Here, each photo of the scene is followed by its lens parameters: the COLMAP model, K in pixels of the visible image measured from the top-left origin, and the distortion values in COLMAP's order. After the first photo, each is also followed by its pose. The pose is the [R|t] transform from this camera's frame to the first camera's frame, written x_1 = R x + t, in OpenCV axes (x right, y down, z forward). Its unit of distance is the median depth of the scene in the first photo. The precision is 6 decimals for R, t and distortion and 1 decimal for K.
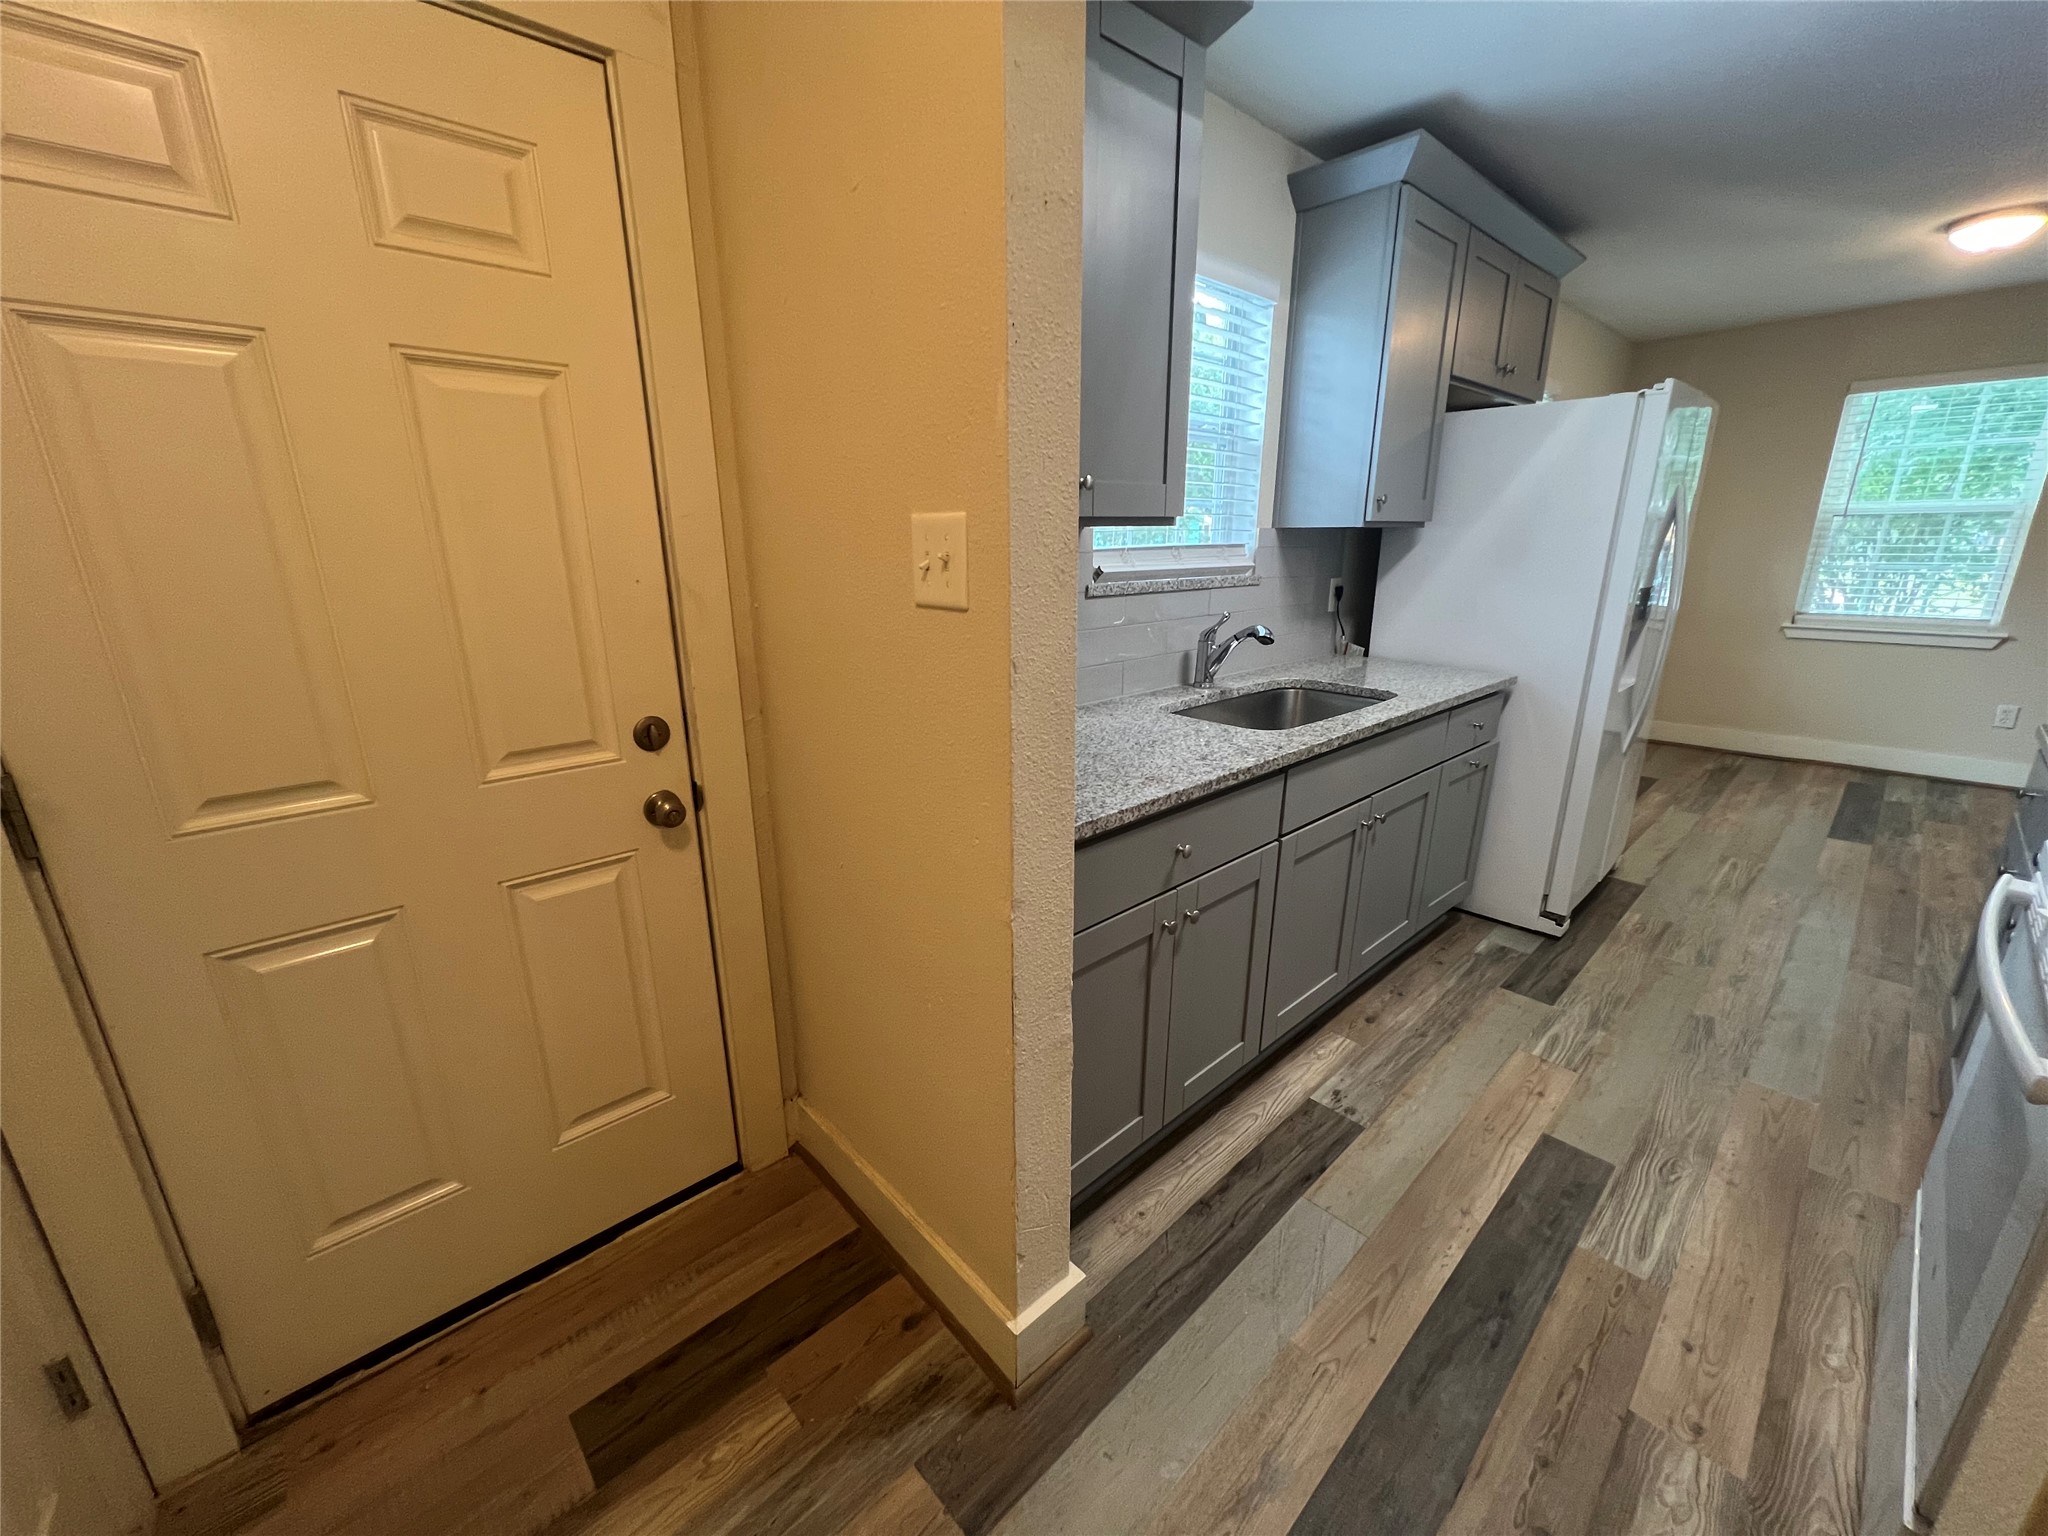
lens RADIAL K [[799.2, 0, 1019.6], [0, 799.2, 771.7], [0, 0, 1]] dist [-0.001408, -0.000446]
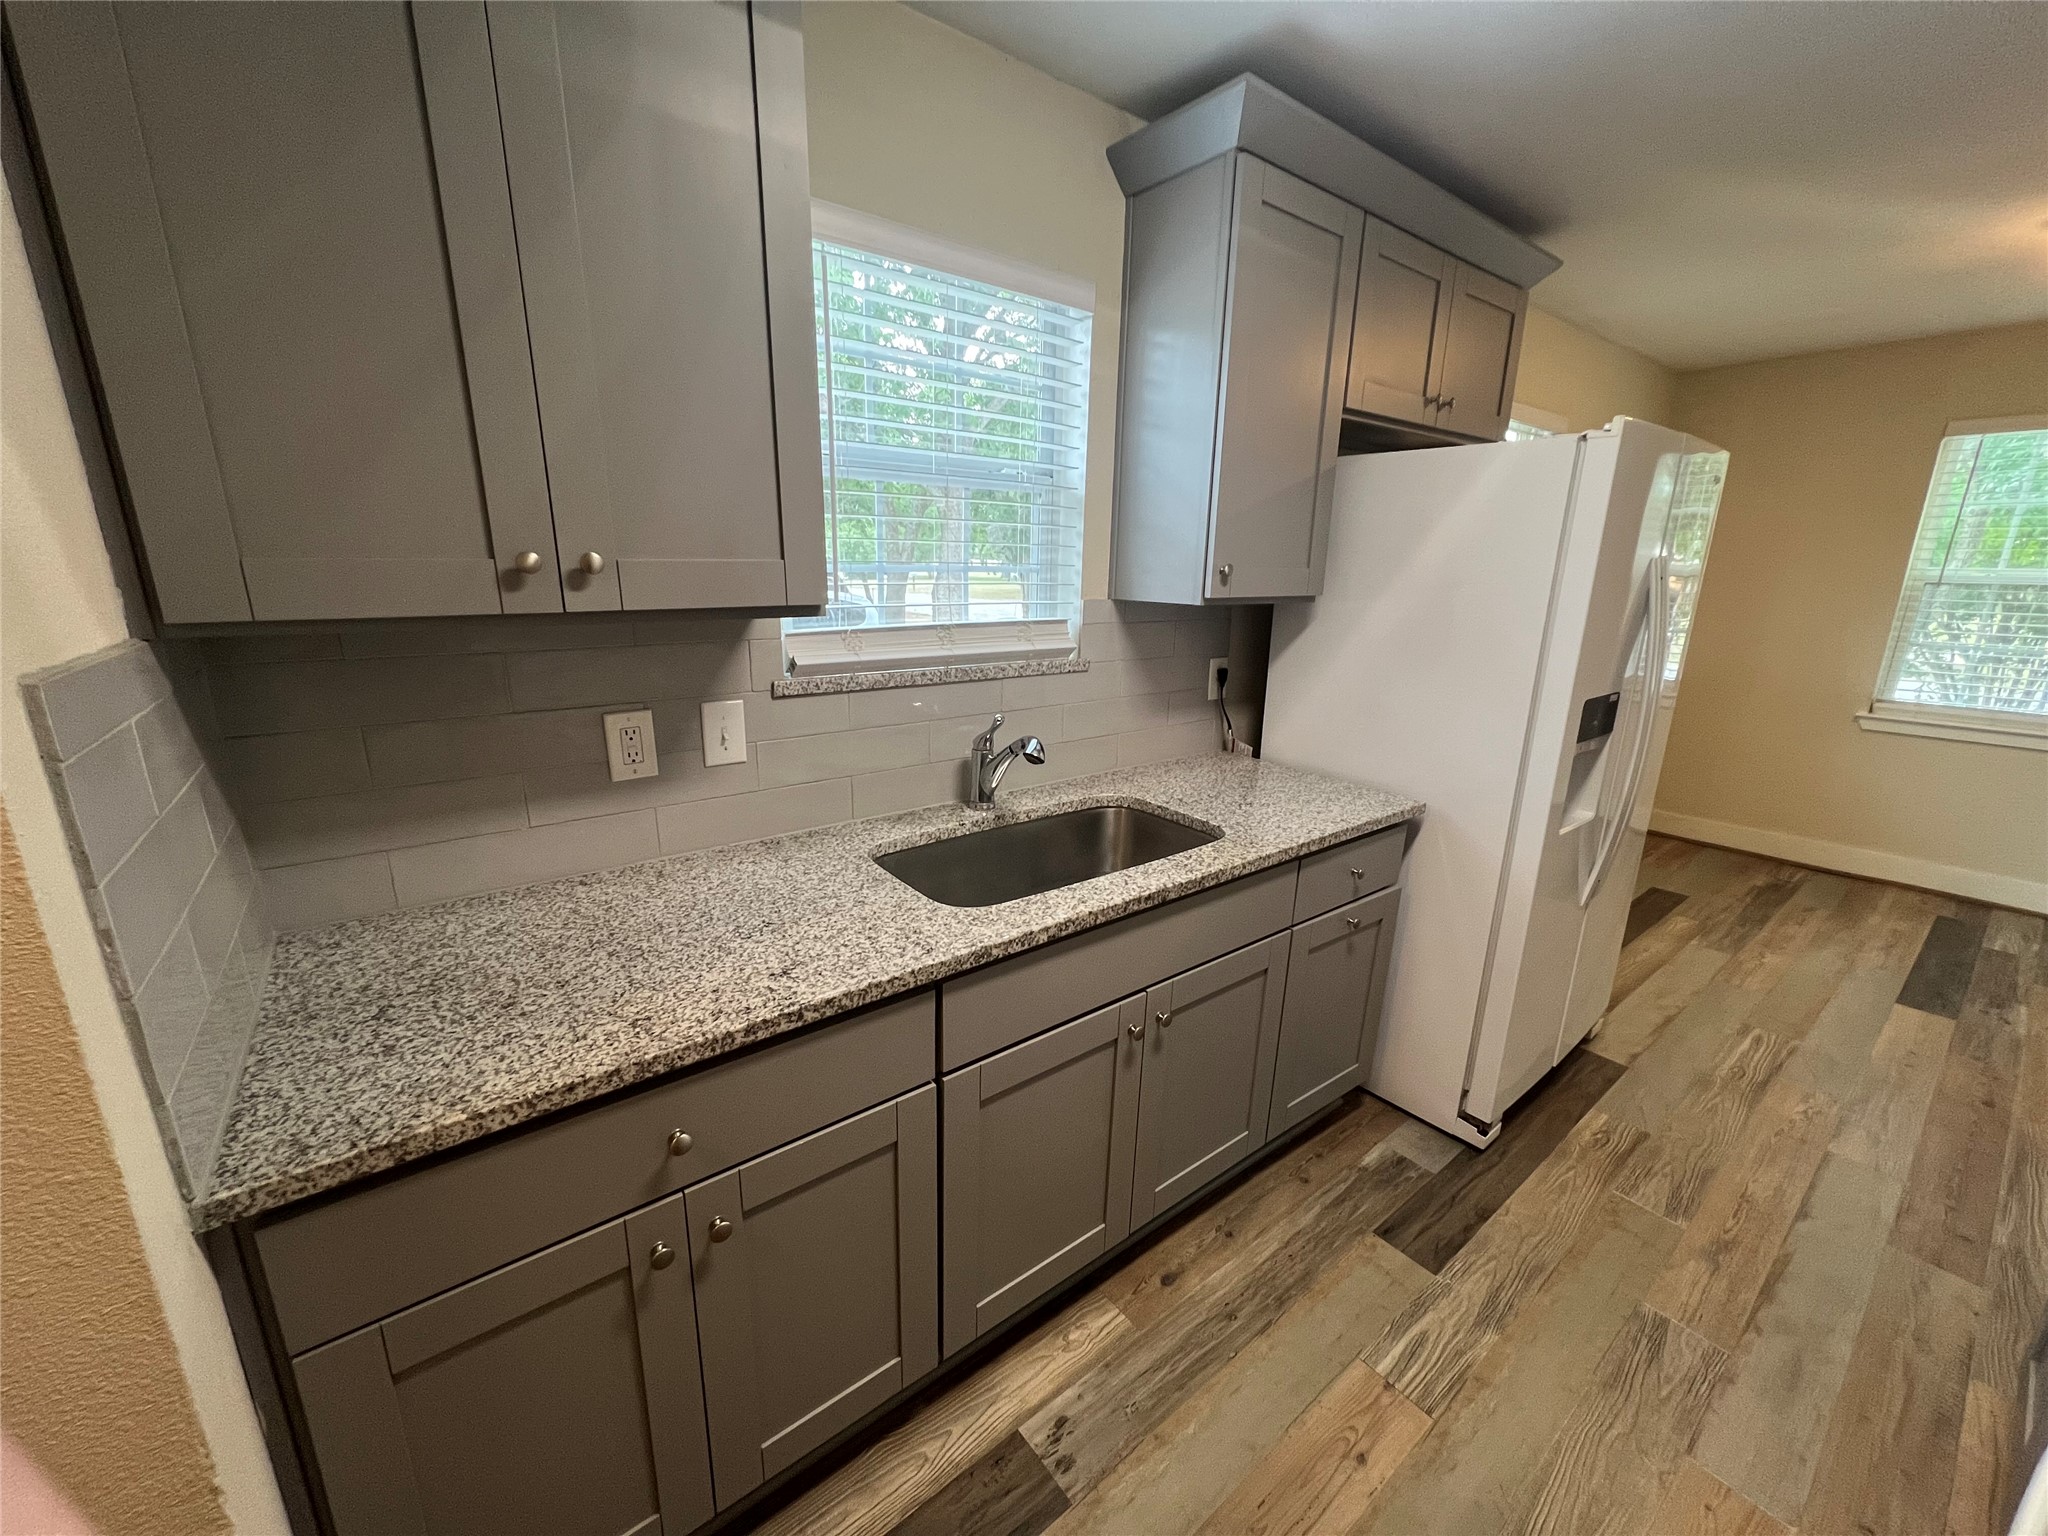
lens RADIAL K [[799.2, 0, 1017.8], [0, 799.2, 773.2], [0, 0, 1]] dist [-0.001408, -0.000446]
pose [[0.996005, 0.045200, -0.077015, 0.314205], [-0.047277, 0.998560, -0.025353, -0.117536], [0.075758, 0.028893, 0.996708, 0.232180]]
